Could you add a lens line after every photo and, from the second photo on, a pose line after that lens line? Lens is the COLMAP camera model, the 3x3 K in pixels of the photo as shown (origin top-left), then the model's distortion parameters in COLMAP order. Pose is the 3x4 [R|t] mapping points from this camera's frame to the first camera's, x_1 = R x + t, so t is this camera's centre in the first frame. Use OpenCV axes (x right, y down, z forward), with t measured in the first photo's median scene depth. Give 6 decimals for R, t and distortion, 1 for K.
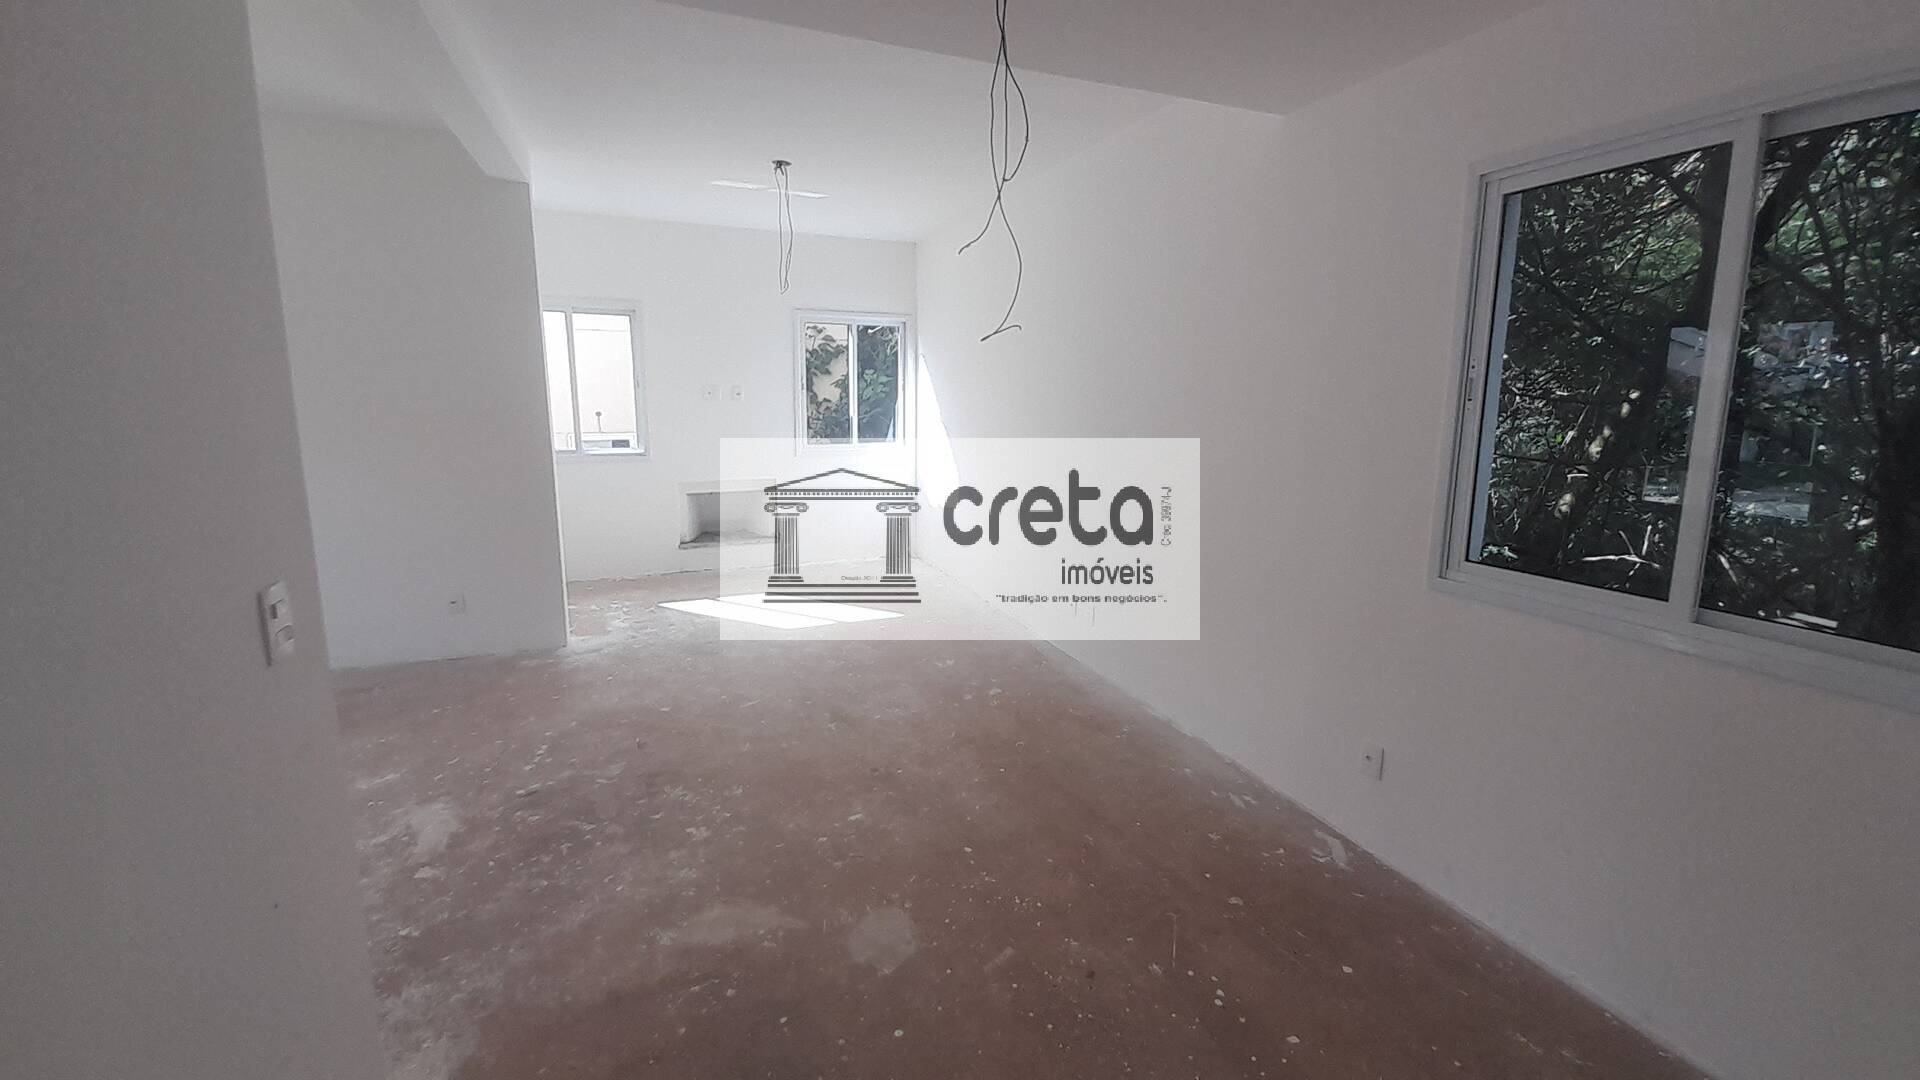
lens RADIAL K [[743.6, 0, 966.8], [0, 743.6, 536.0], [0, 0, 1]] dist [0.024030, -0.018521]
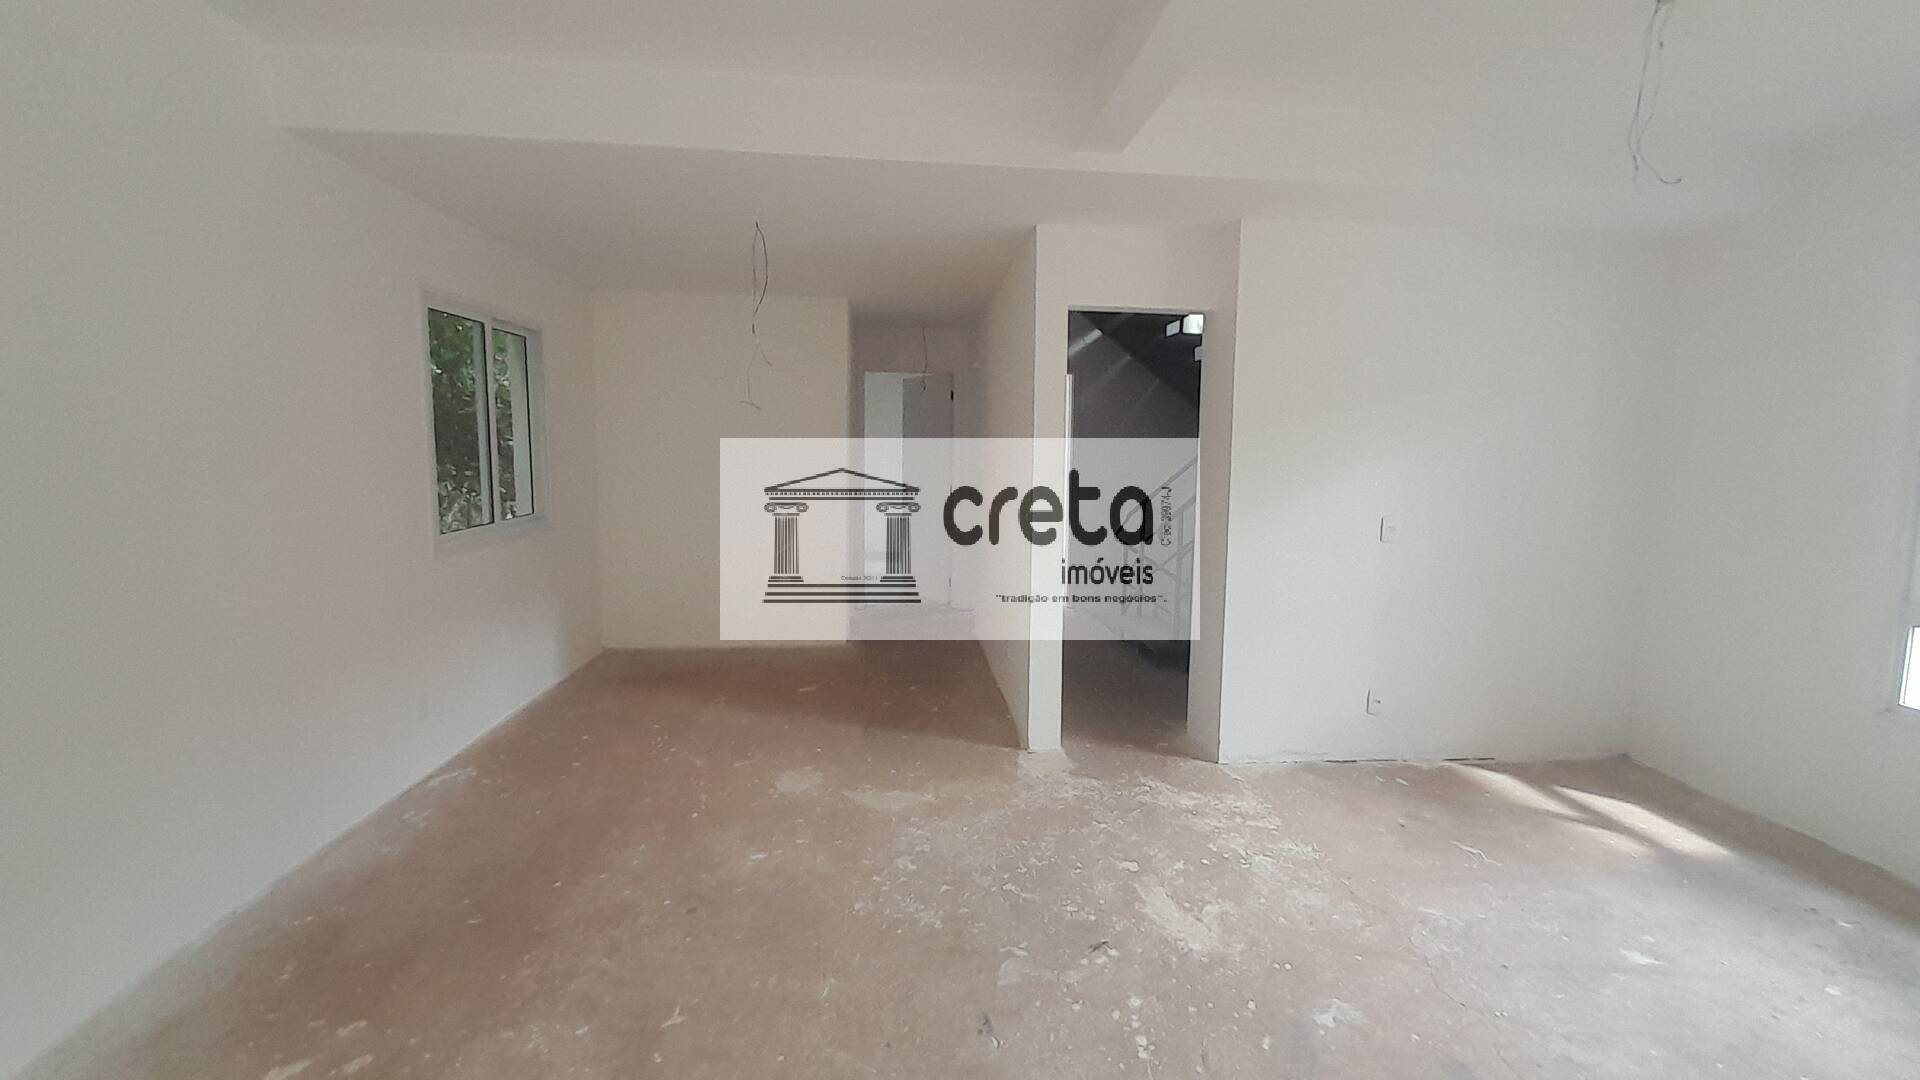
lens RADIAL K [[743.6, 0, 966.8], [0, 743.6, 536.0], [0, 0, 1]] dist [0.024030, -0.018521]
pose [[-0.958244, -0.061686, 0.279217, -0.716969], [0.026243, 0.953363, 0.300683, -0.351729], [-0.284743, 0.295455, -0.911936, 1.823587]]
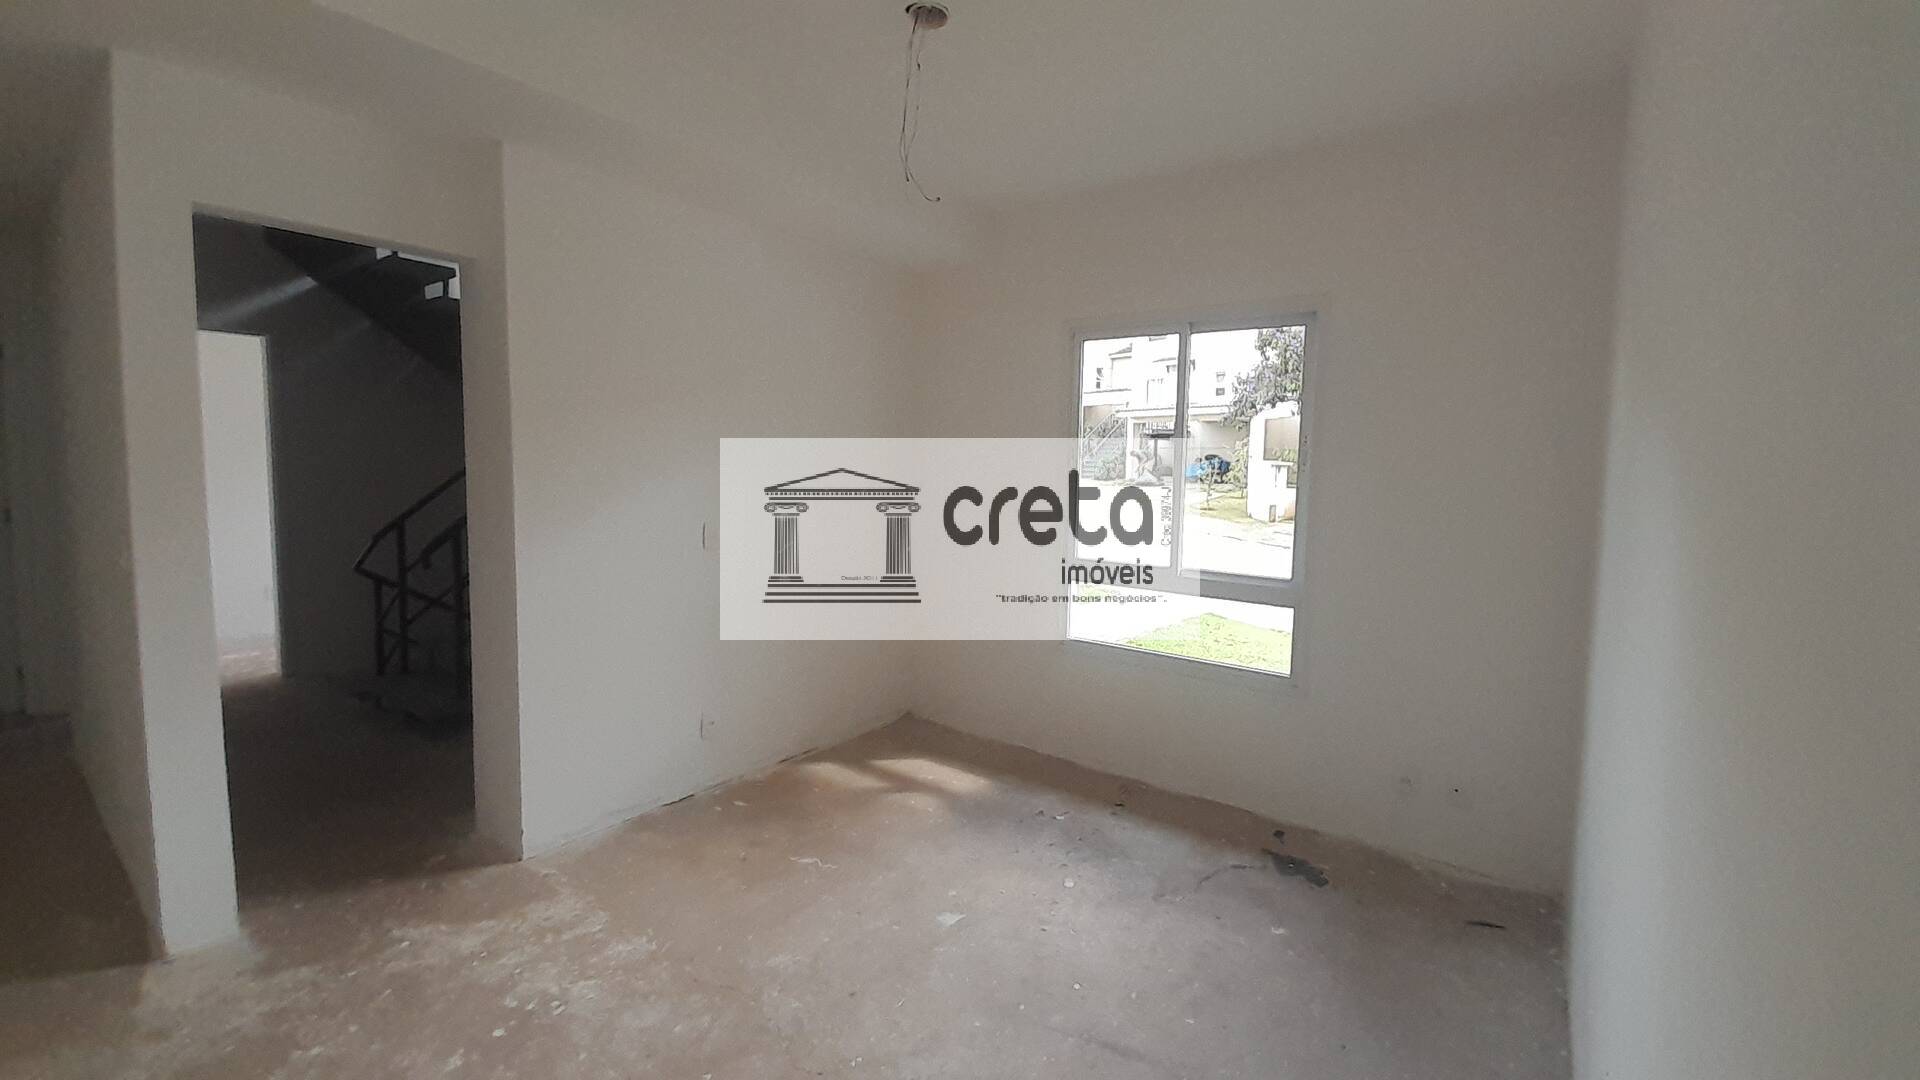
lens RADIAL K [[758.9, 0, 962.6], [0, 758.9, 528.6], [0, 0, 1]] dist [0.025277, -0.019508]
pose [[-0.854544, 0.011868, -0.519244, -0.780995], [-0.132266, 0.961805, 0.239660, -0.300210], [0.502256, 0.273478, -0.820335, 1.603211]]
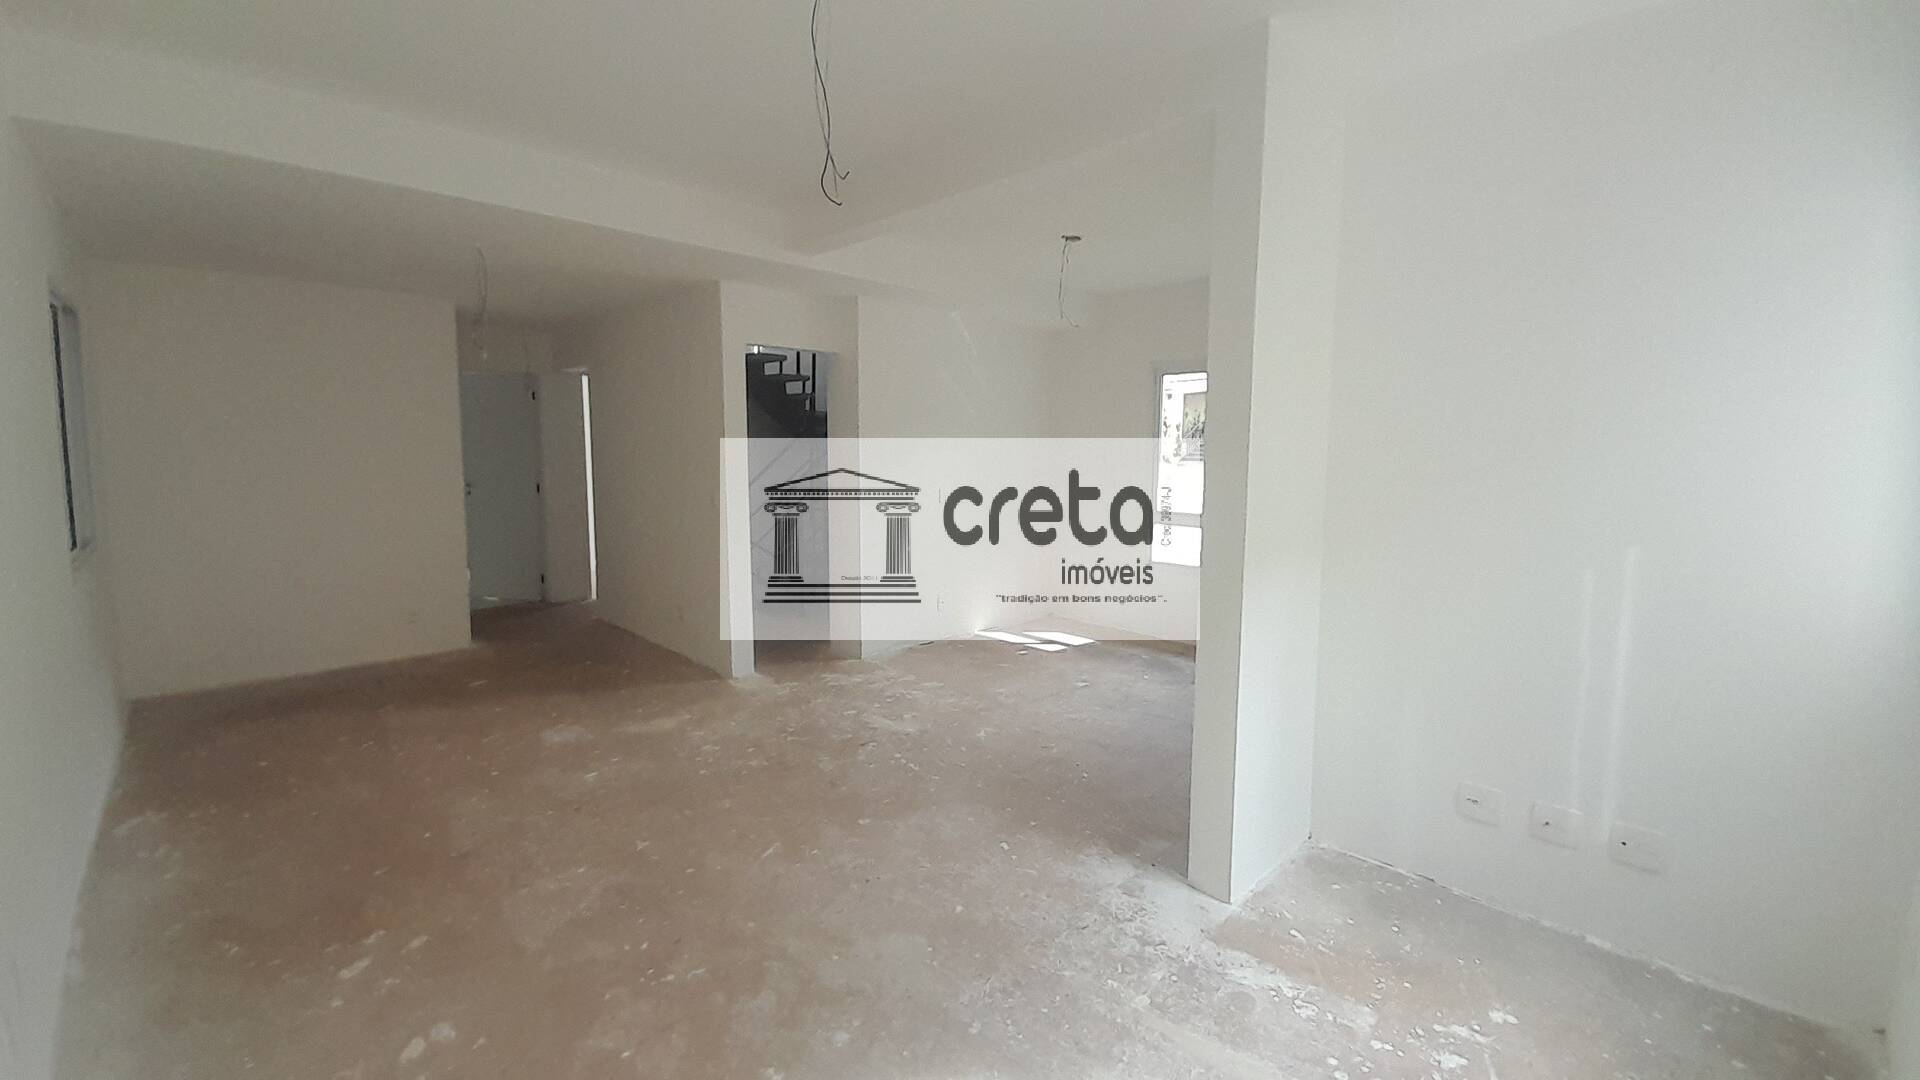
lens RADIAL K [[758.9, 0, 962.6], [0, 758.9, 528.6], [0, 0, 1]] dist [0.025277, -0.019508]
pose [[-0.924126, 0.022762, -0.381410, -0.263432], [-0.091376, 0.956093, 0.278455, -0.468909], [0.371001, 0.292179, -0.881470, 2.400010]]
